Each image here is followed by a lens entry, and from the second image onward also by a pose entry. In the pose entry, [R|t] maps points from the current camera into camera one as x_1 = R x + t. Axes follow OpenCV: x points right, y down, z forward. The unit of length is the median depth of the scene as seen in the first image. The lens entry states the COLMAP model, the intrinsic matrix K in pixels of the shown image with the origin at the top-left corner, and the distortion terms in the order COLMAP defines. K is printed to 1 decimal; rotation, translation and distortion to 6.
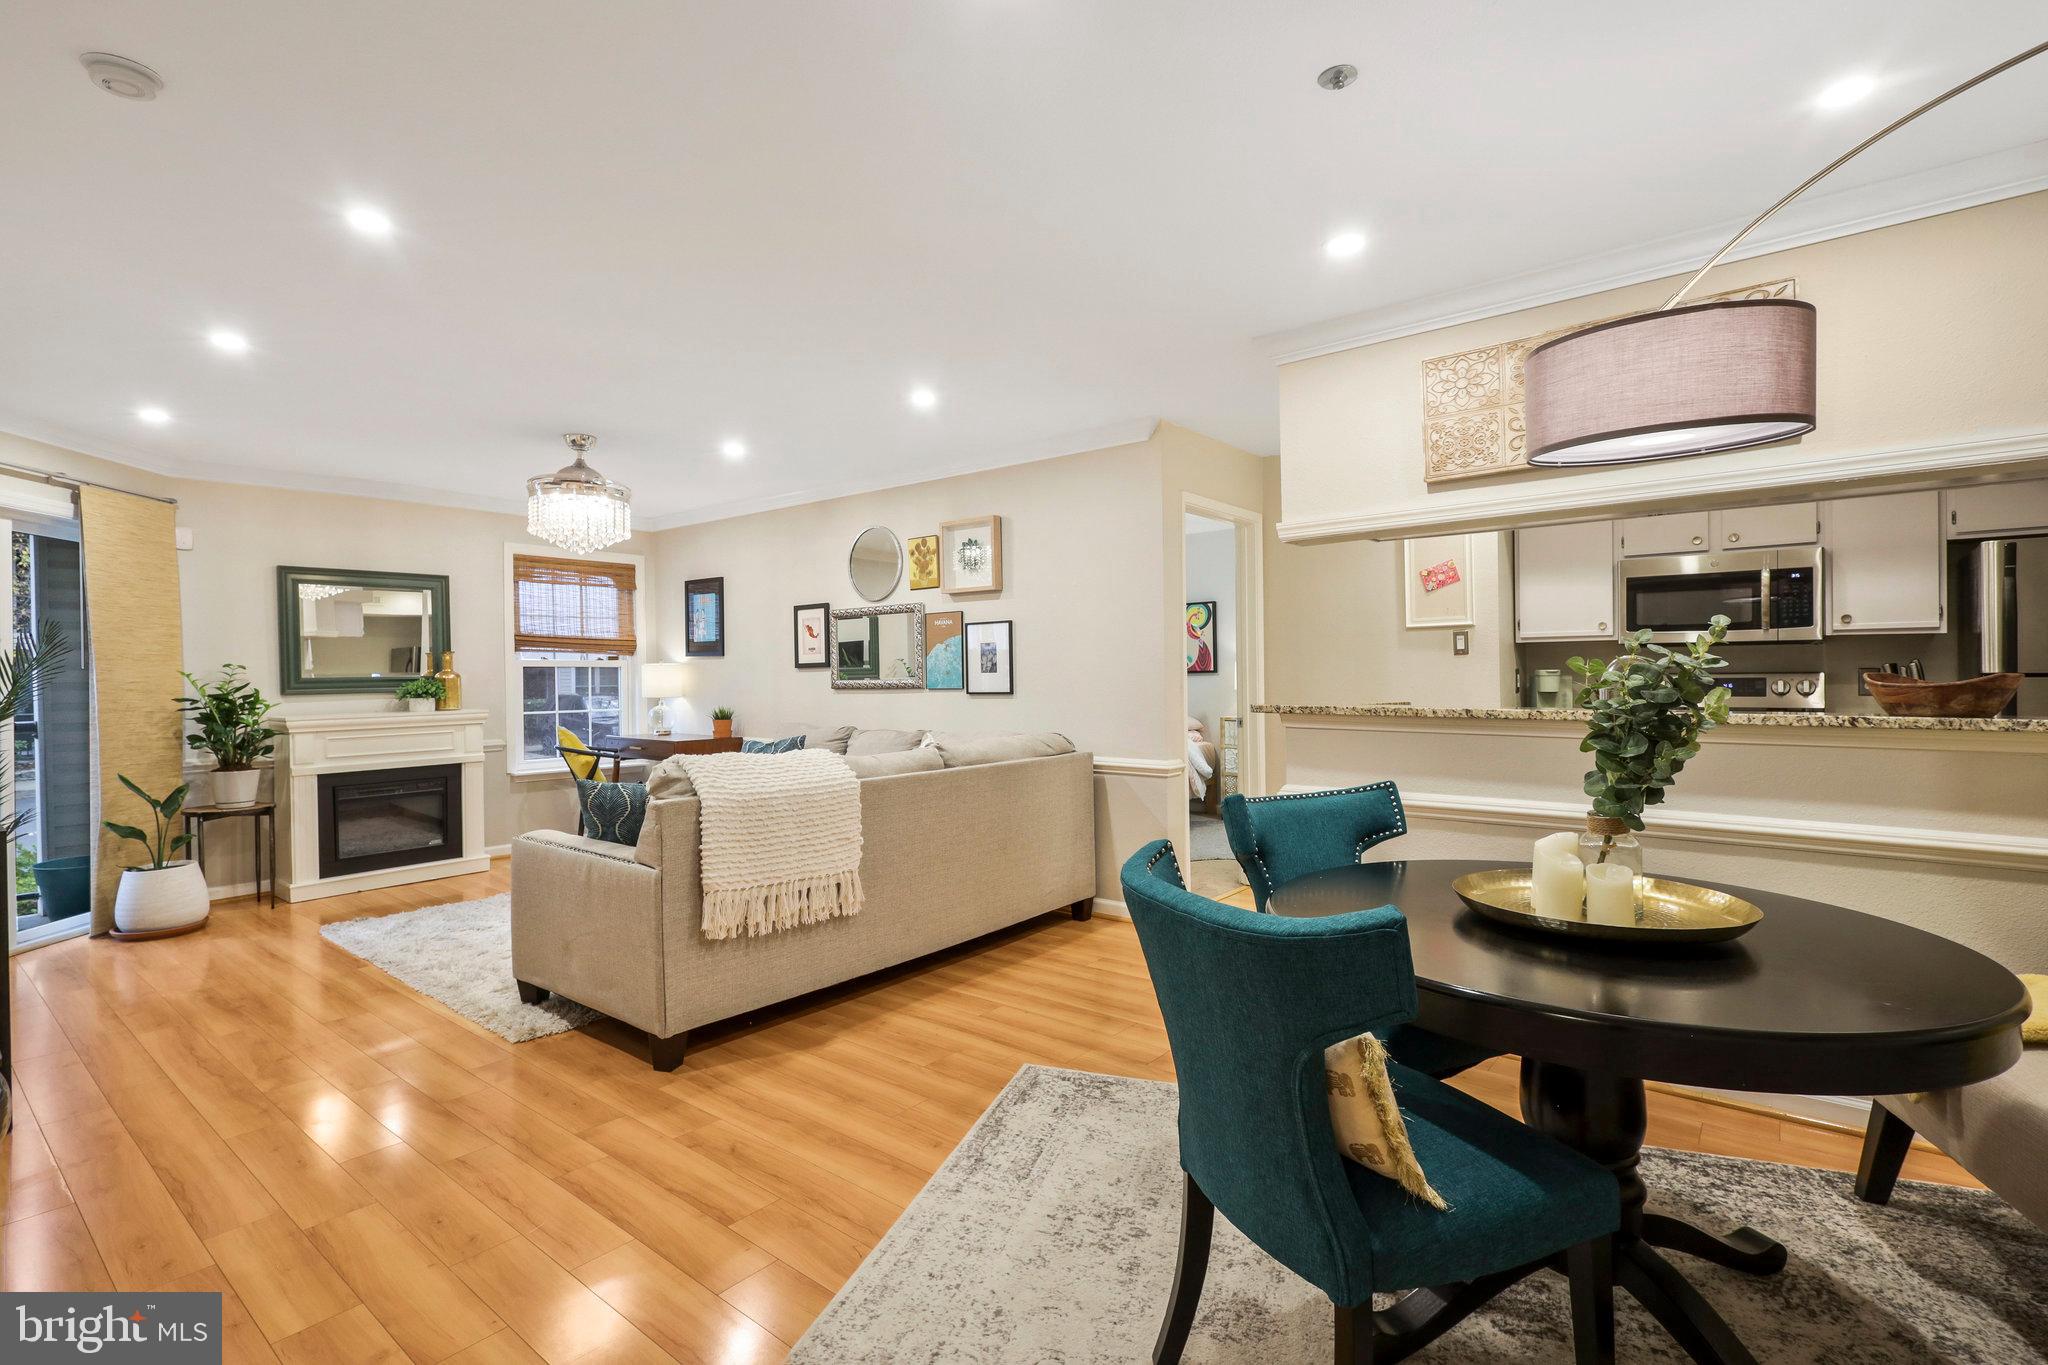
lens RADIAL K [[950.6, 0, 1020.5], [0, 950.6, 675.4], [0, 0, 1]] dist [-0.000890, -0.000474]
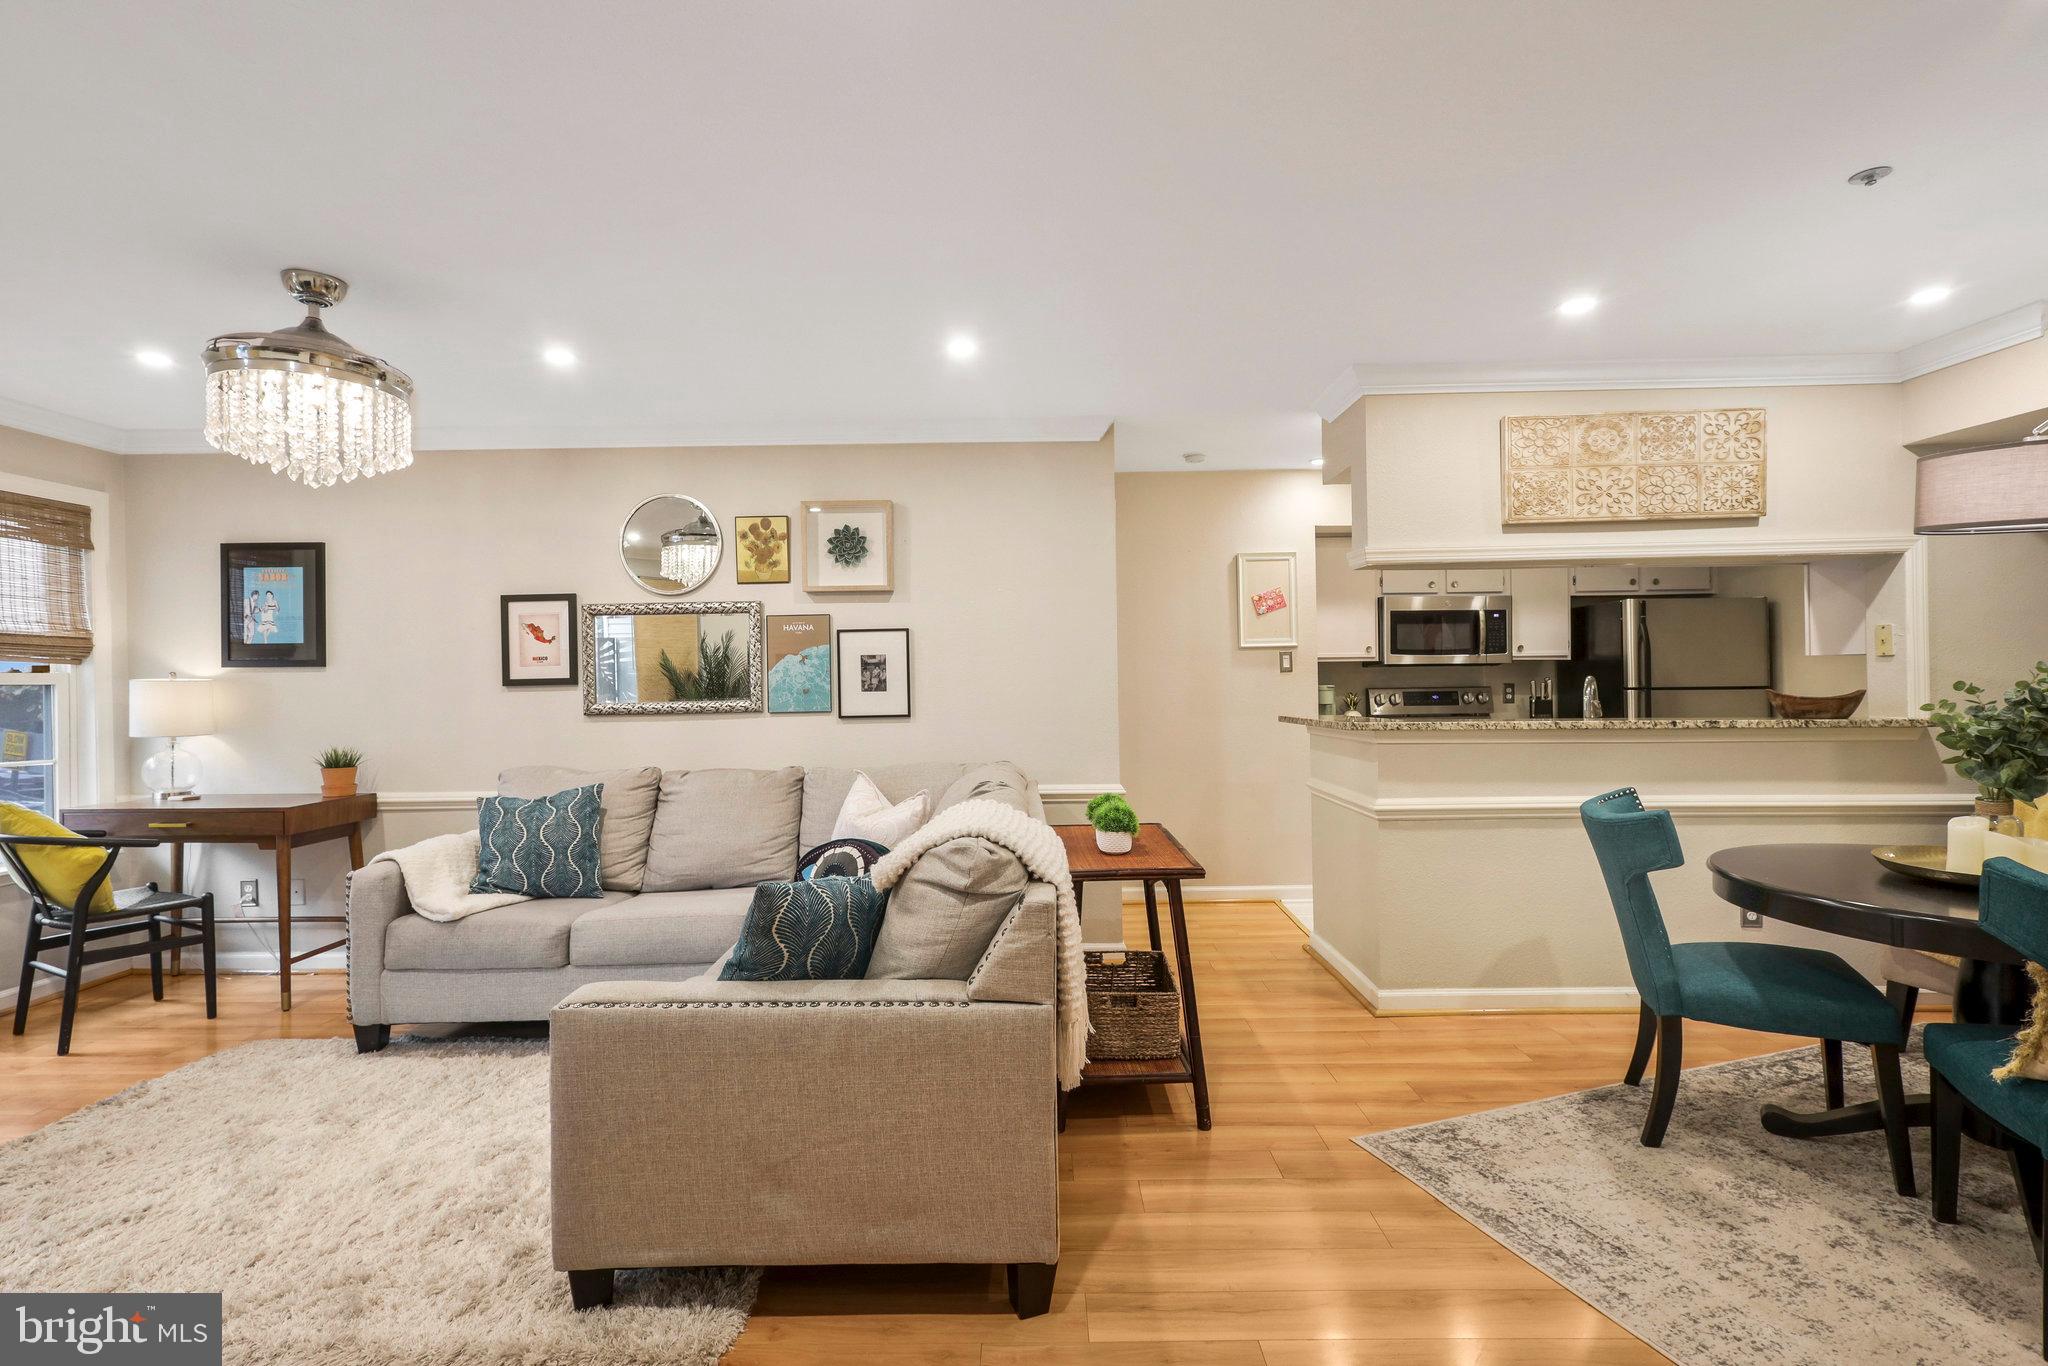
lens RADIAL K [[950.6, 0, 1027.7], [0, 950.6, 675.5], [0, 0, 1]] dist [-0.000890, -0.000474]
pose [[0.787018, 0.002263, 0.616926, -0.501175], [0.005276, 0.999932, -0.010399, -0.008246], [-0.616908, 0.011439, 0.786952, 0.314398]]
